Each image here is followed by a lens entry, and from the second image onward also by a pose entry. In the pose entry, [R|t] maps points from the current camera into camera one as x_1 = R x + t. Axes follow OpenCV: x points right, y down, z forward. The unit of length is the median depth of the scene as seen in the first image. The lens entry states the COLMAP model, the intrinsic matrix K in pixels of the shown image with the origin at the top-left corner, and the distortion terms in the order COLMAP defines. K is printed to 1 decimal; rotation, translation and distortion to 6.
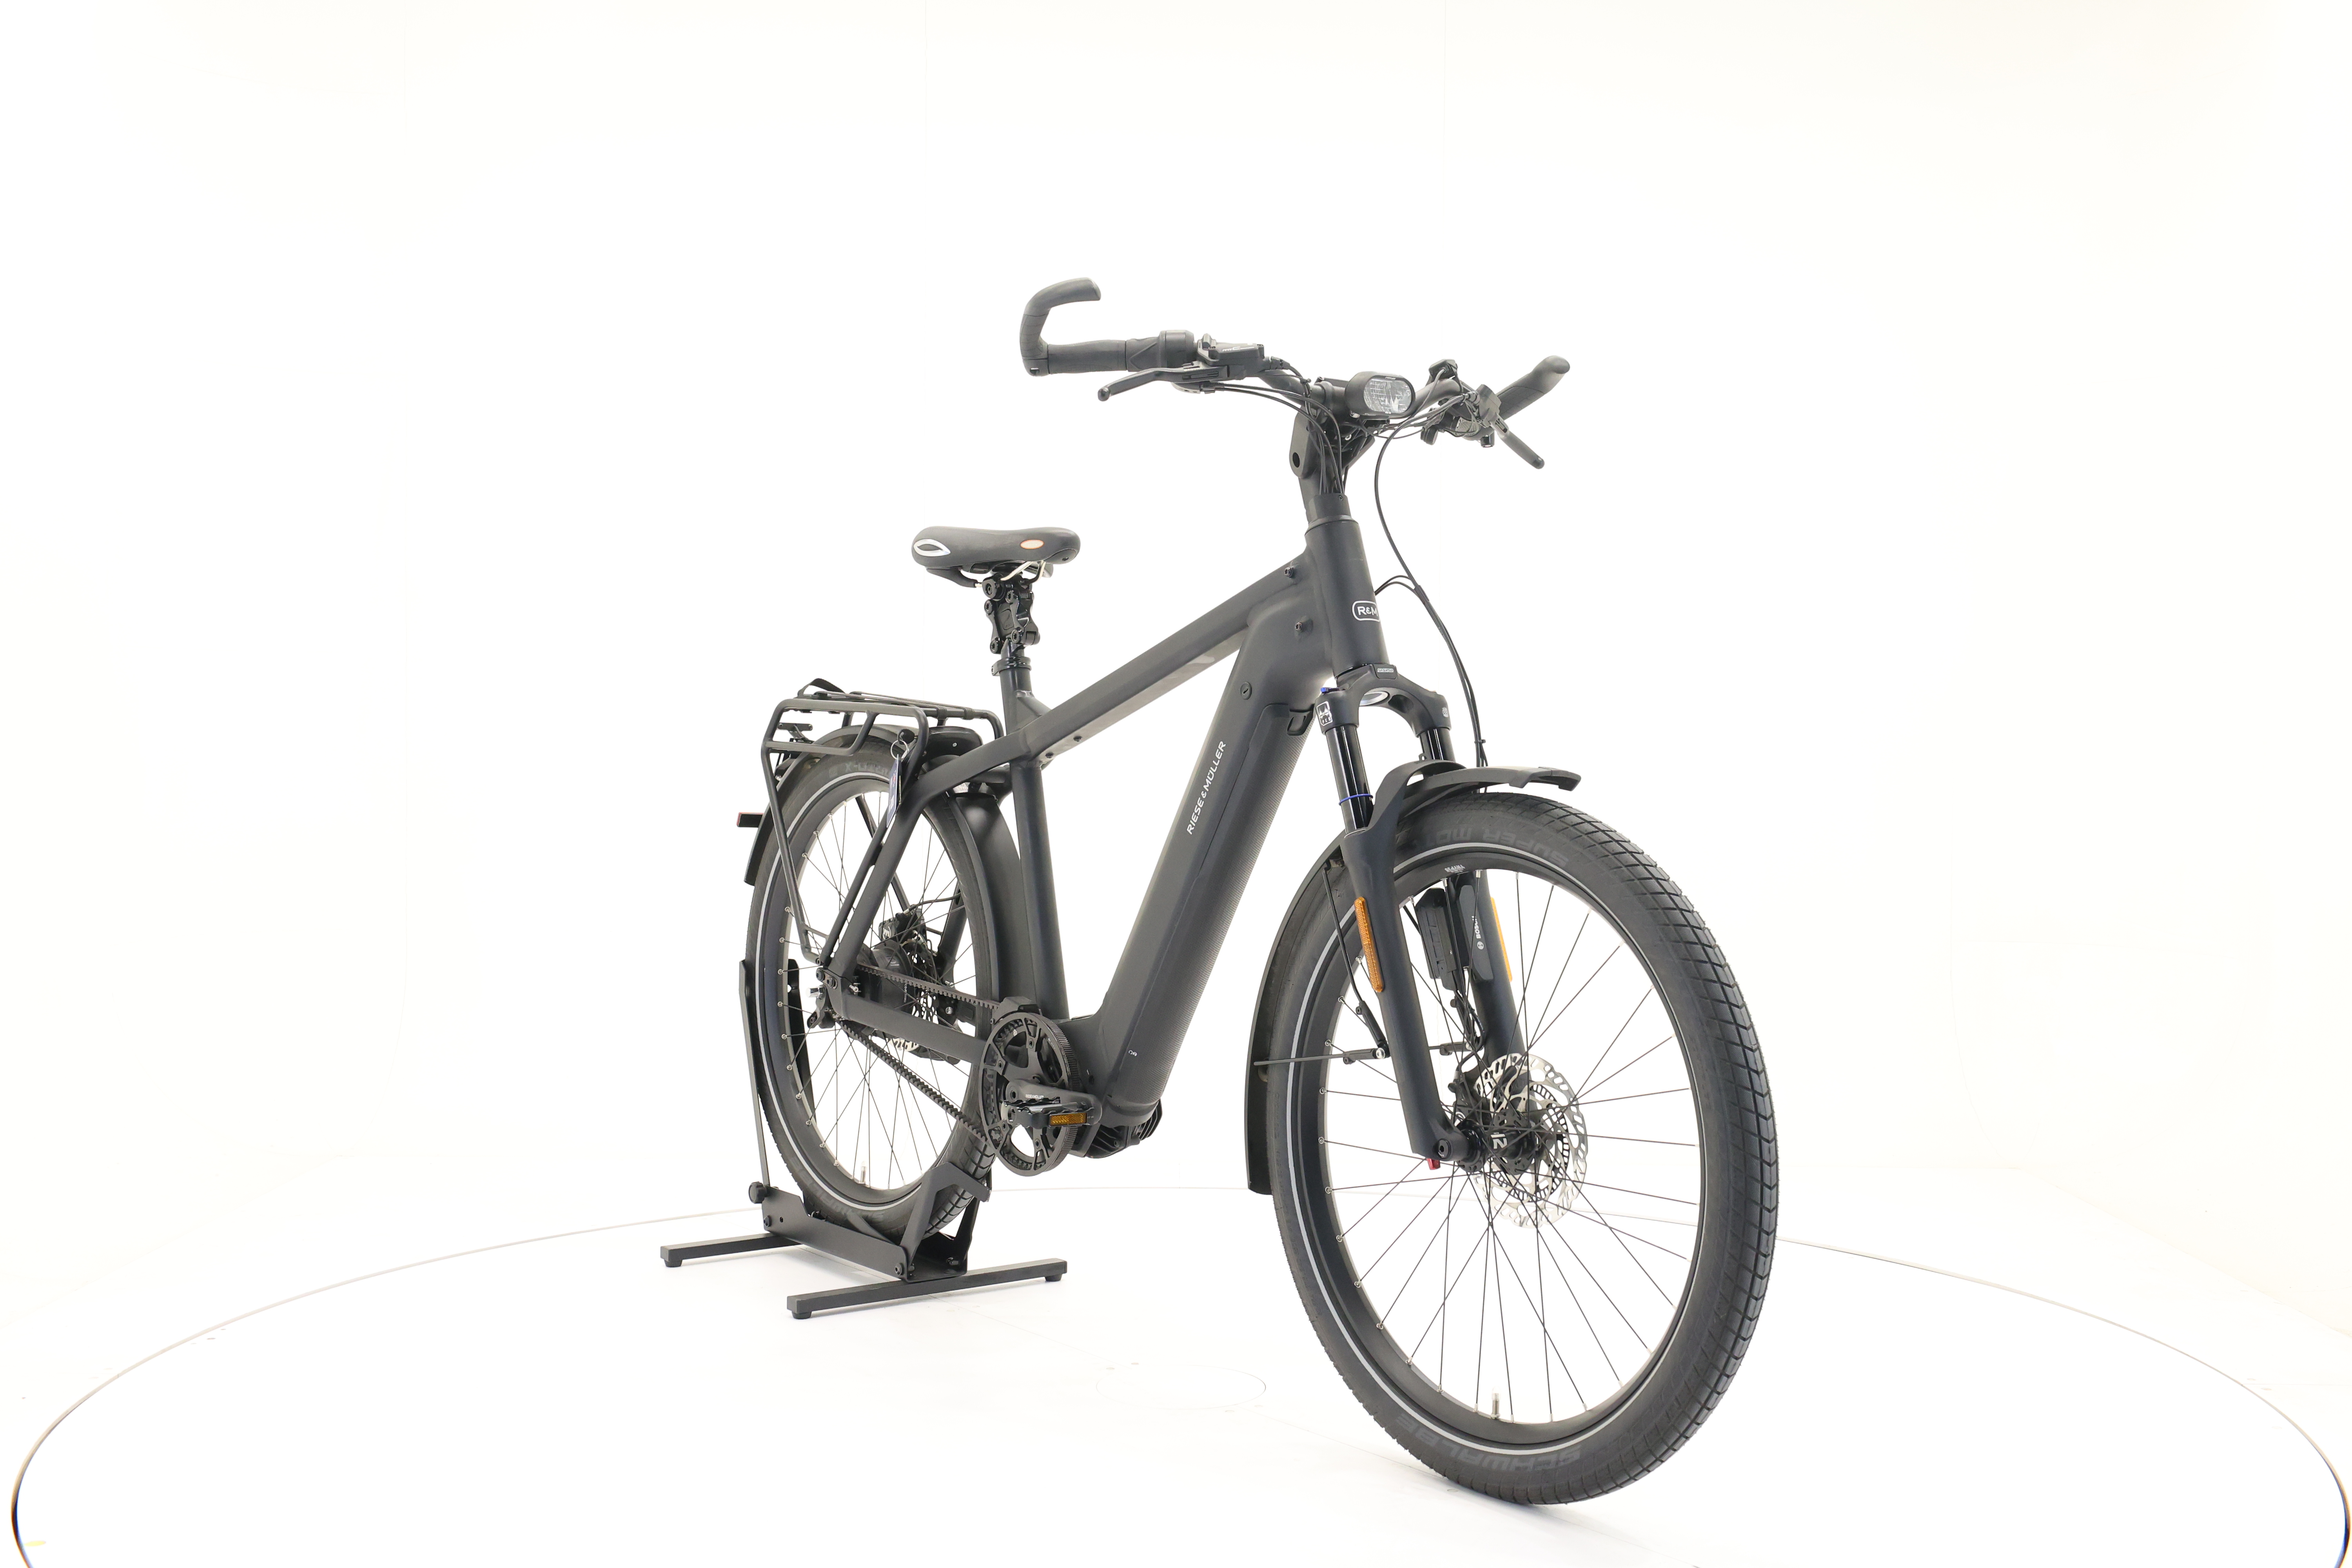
lens RADIAL K [[2531.0, 0, 1177.6], [0, 2531.0, 785.2], [0, 0, 1]] dist [-0.012877, 0.000000]
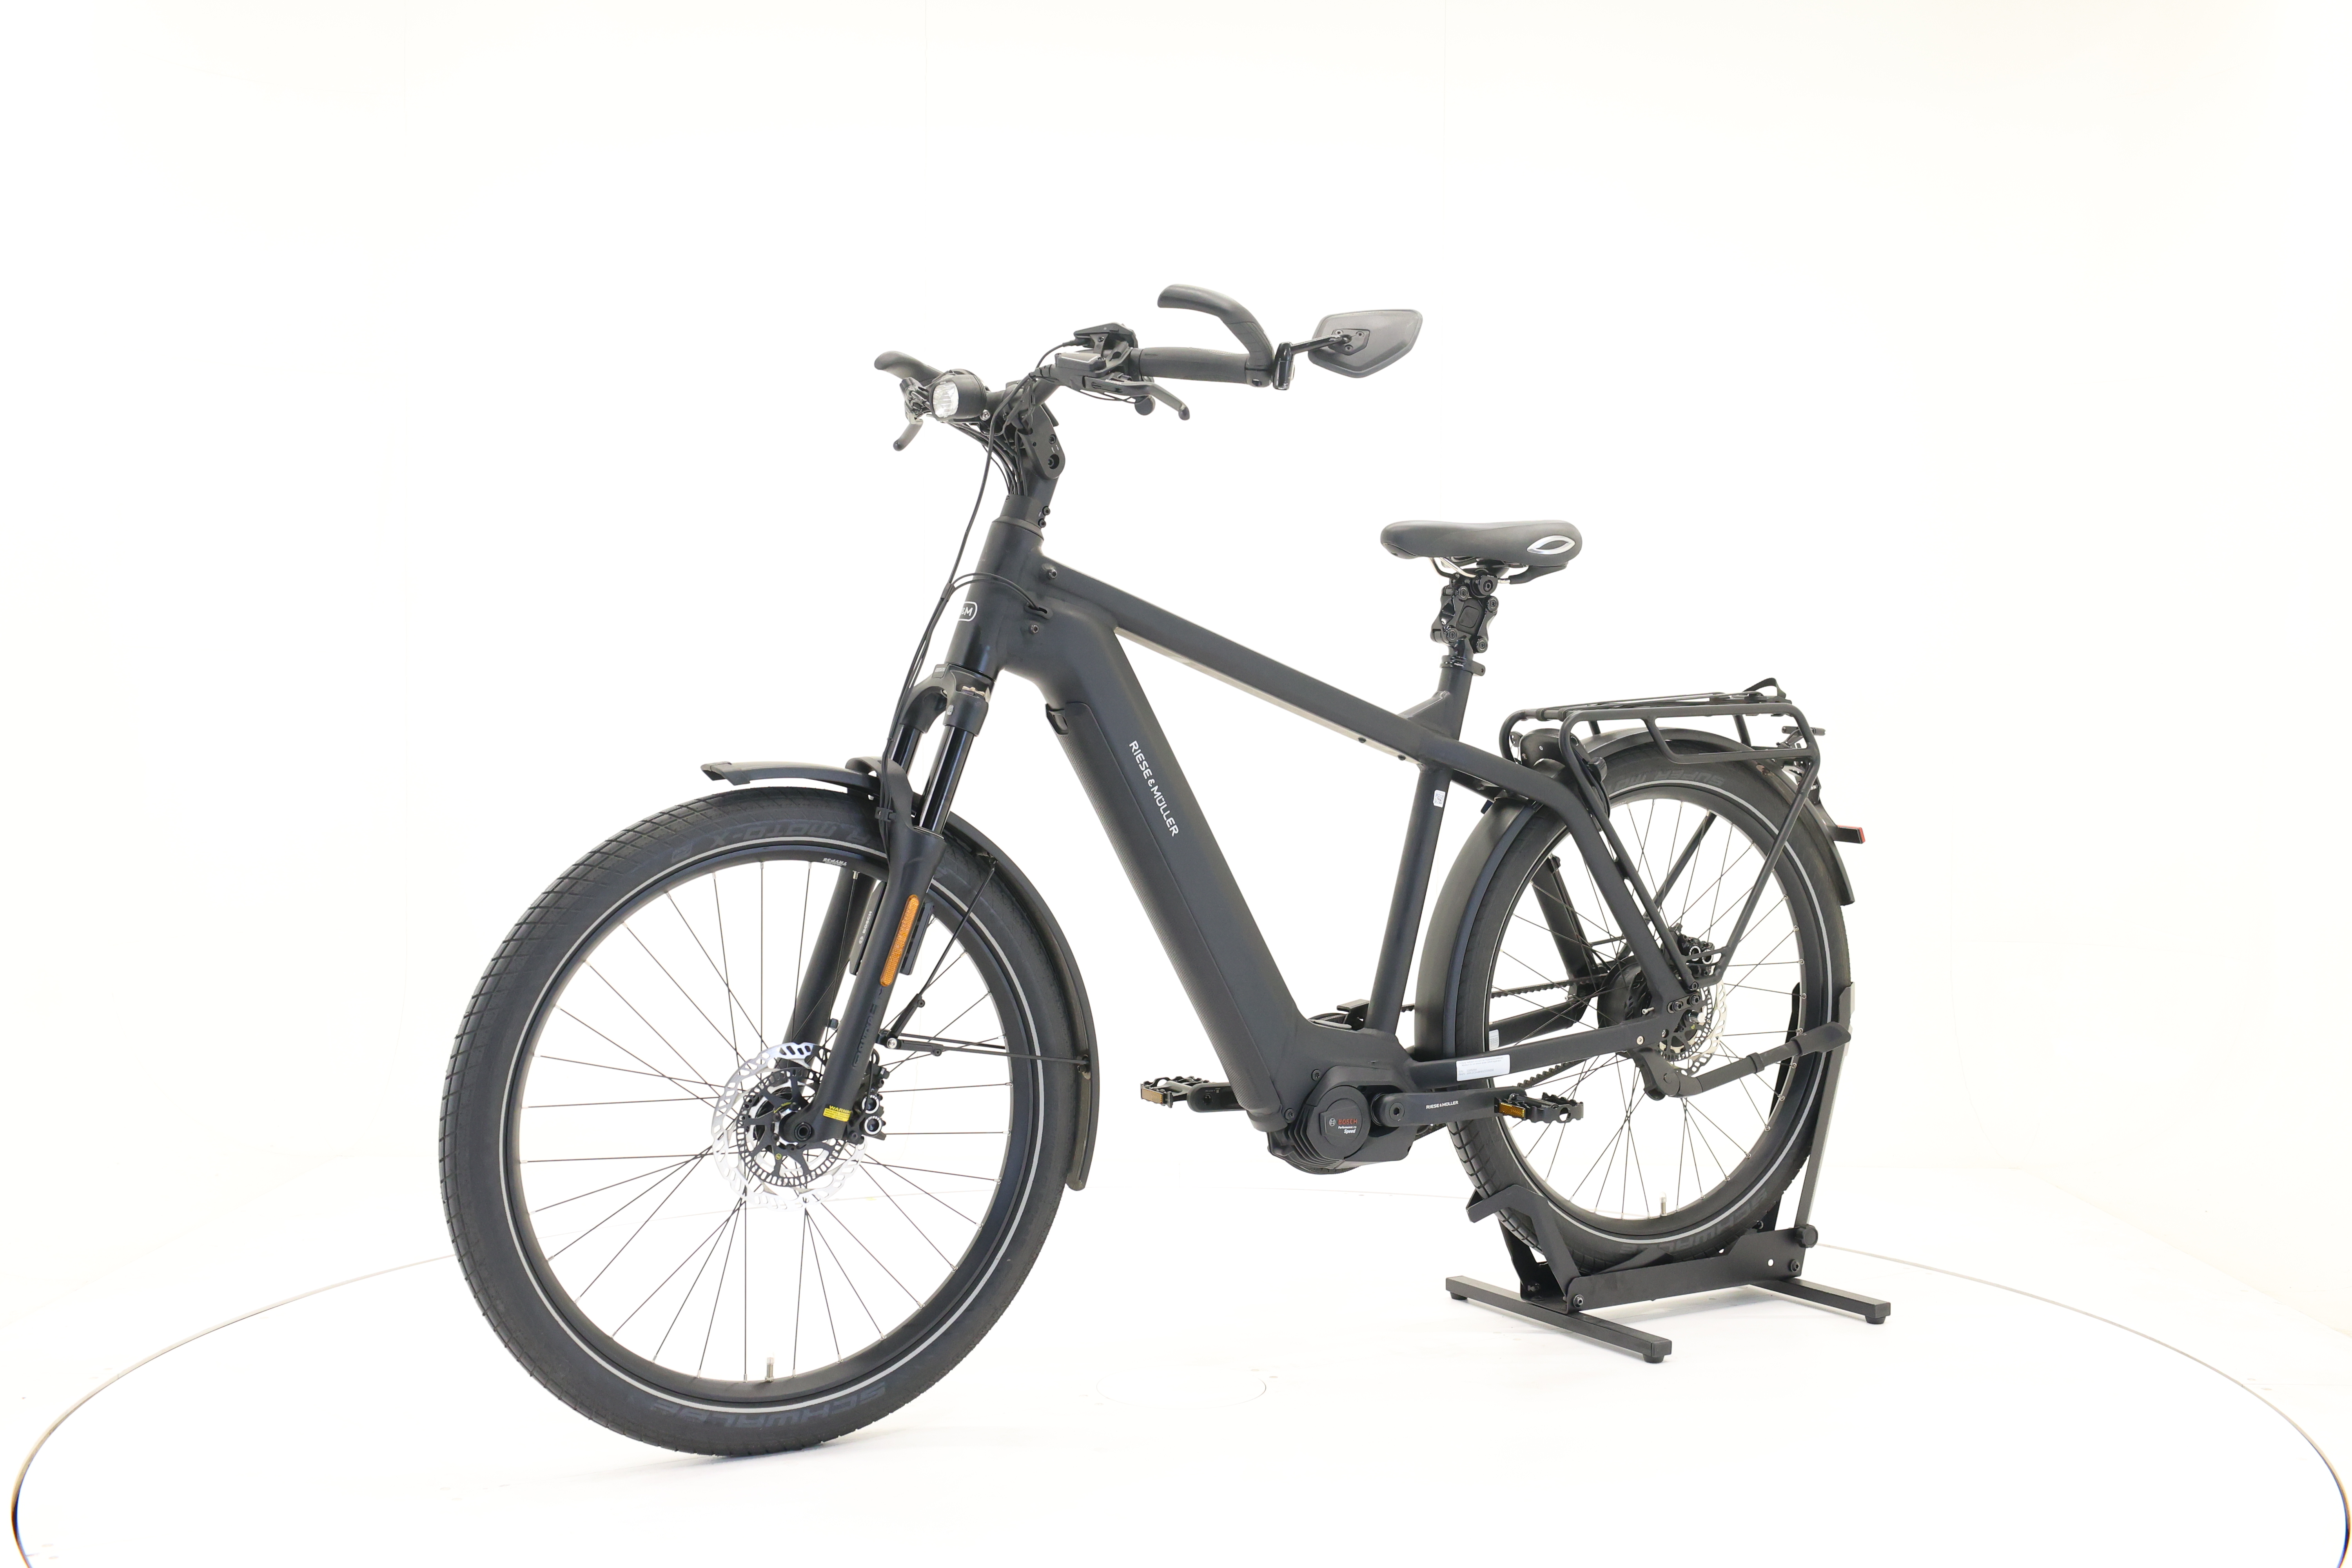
lens RADIAL K [[2531.0, 0, 1174.0], [0, 2531.0, 781.5], [0, 0, 1]] dist [-0.012877, 0.000000]
pose [[-0.099667, 0.017092, -0.994874, 1.003468], [-0.027468, 0.999424, 0.019921, -0.021249], [0.994642, 0.029313, -0.099140, 1.102289]]
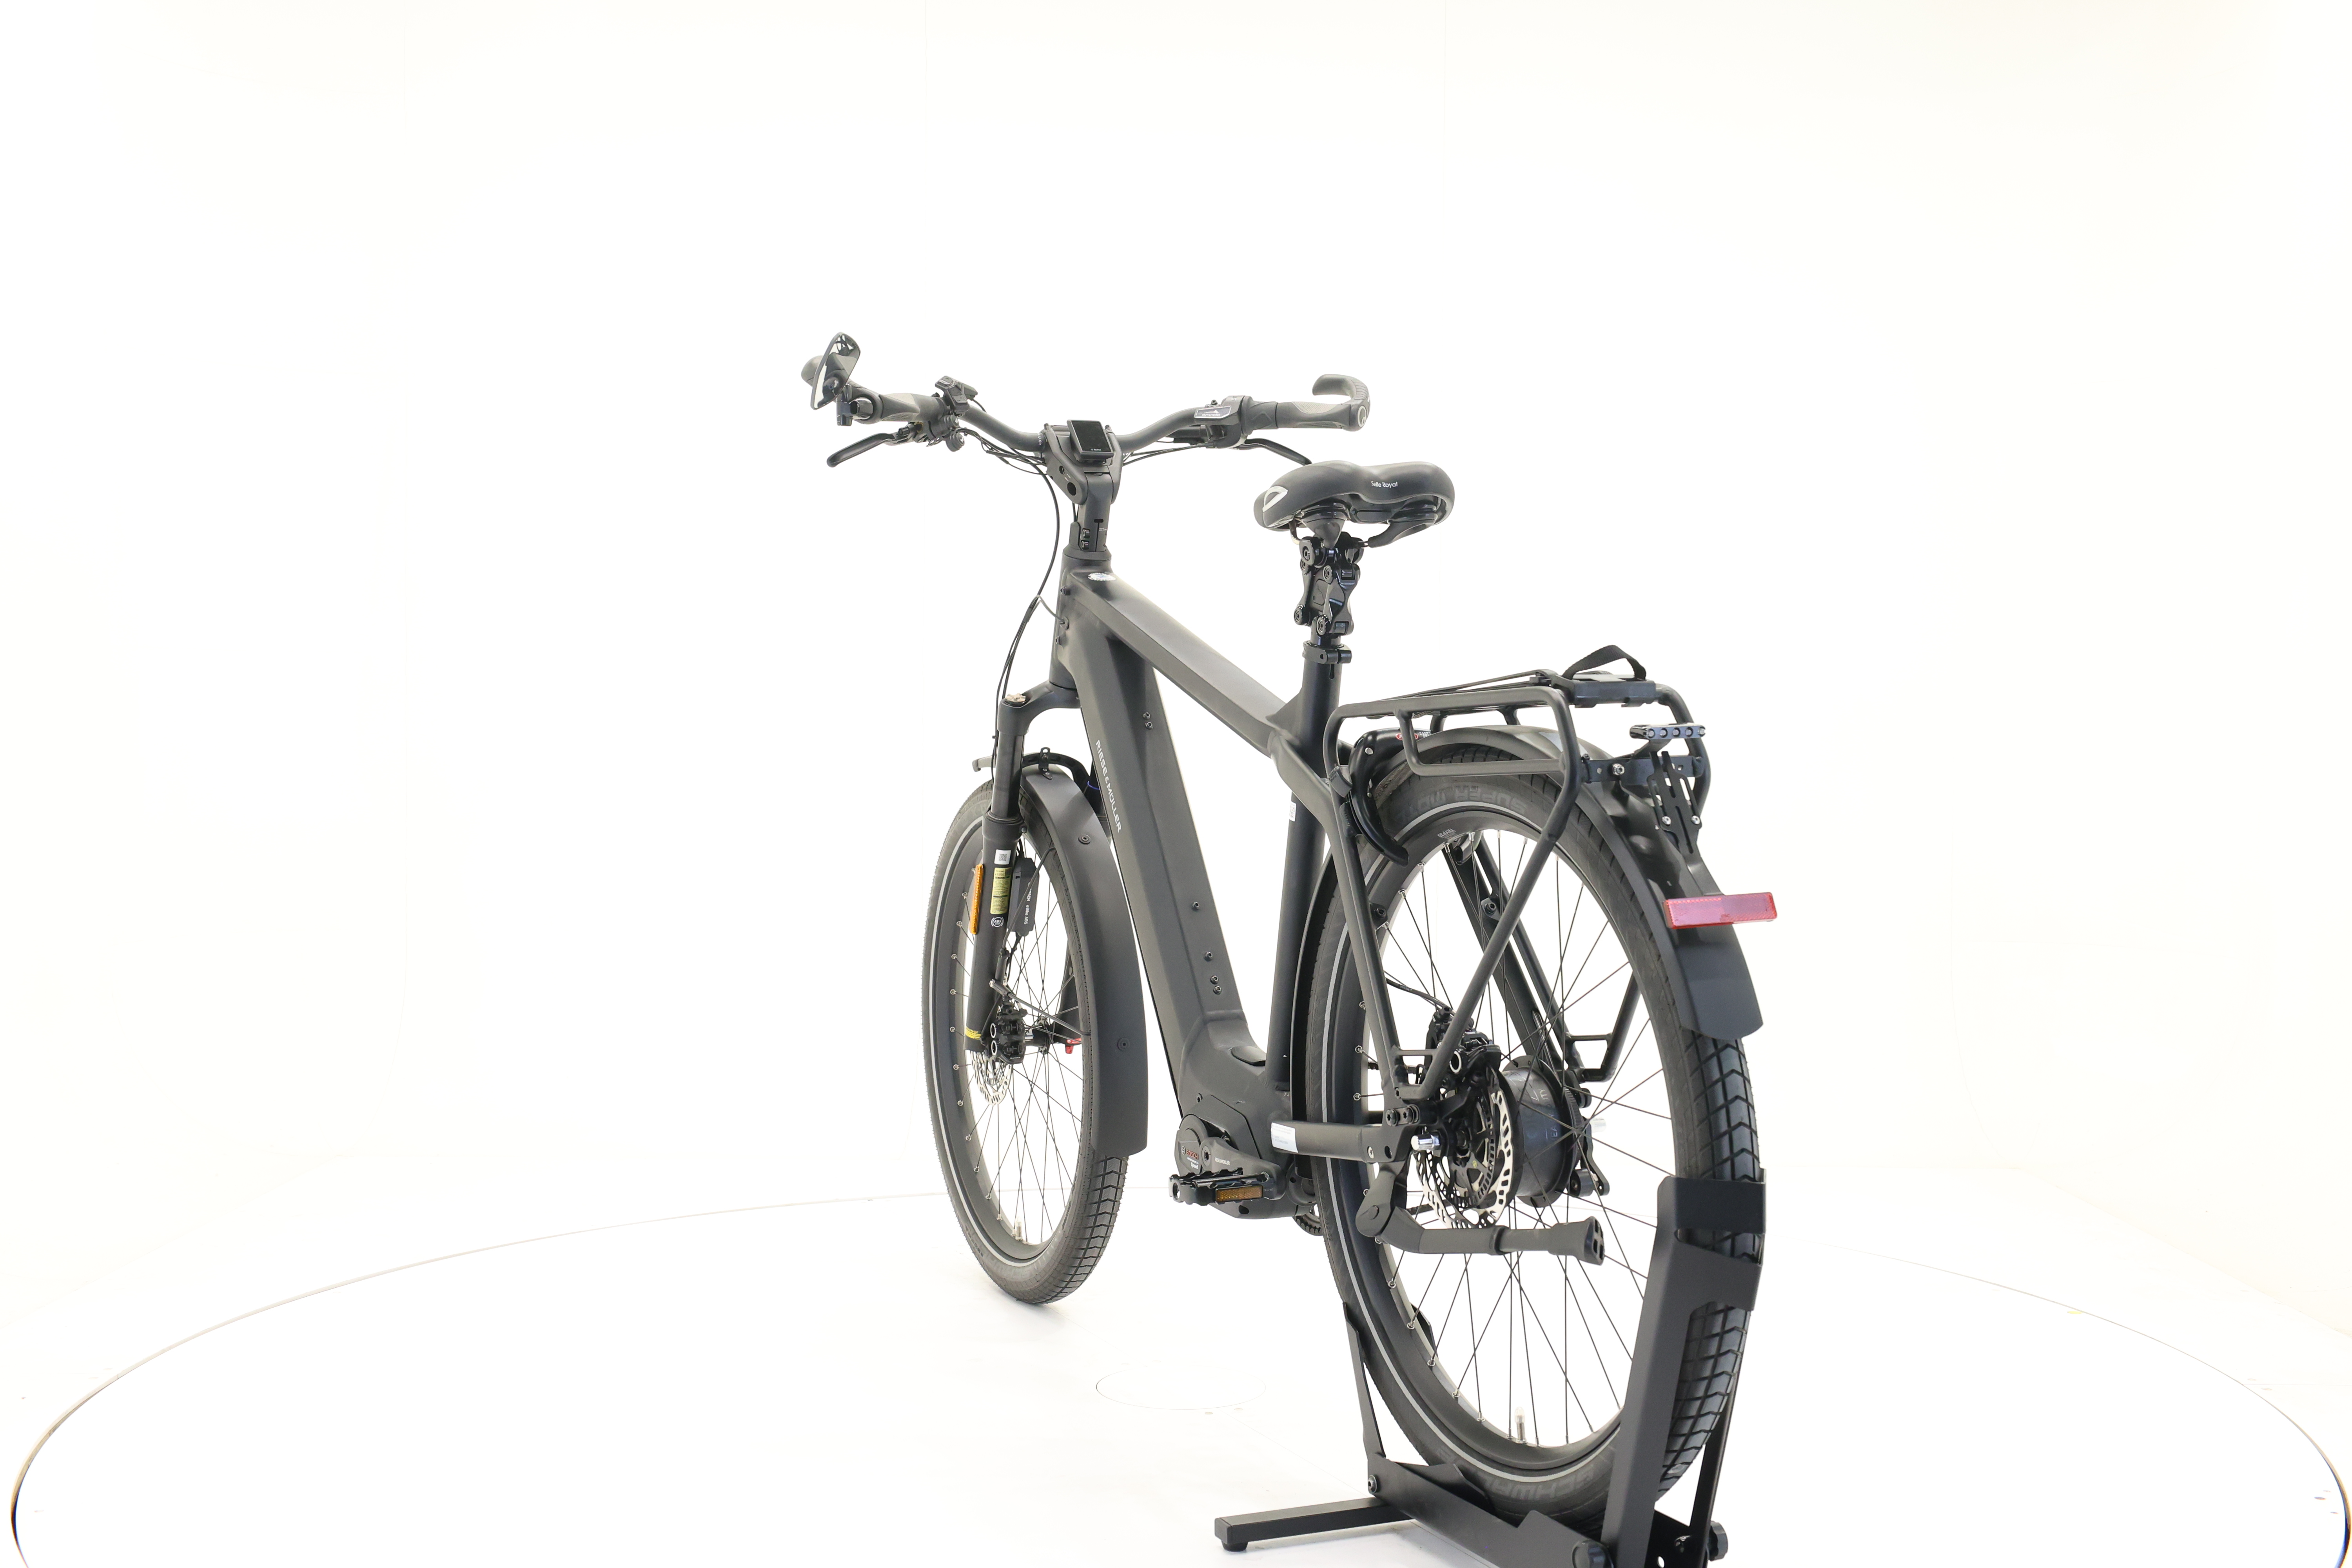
lens RADIAL K [[2531.0, 0, 1184.4], [0, 2531.0, 787.7], [0, 0, 1]] dist [-0.012877, 0.000000]
pose [[-0.975992, -0.012266, 0.217459, -0.216491], [-0.002130, 0.998903, 0.046786, -0.046059], [-0.217794, 0.045199, -0.974948, 1.986290]]
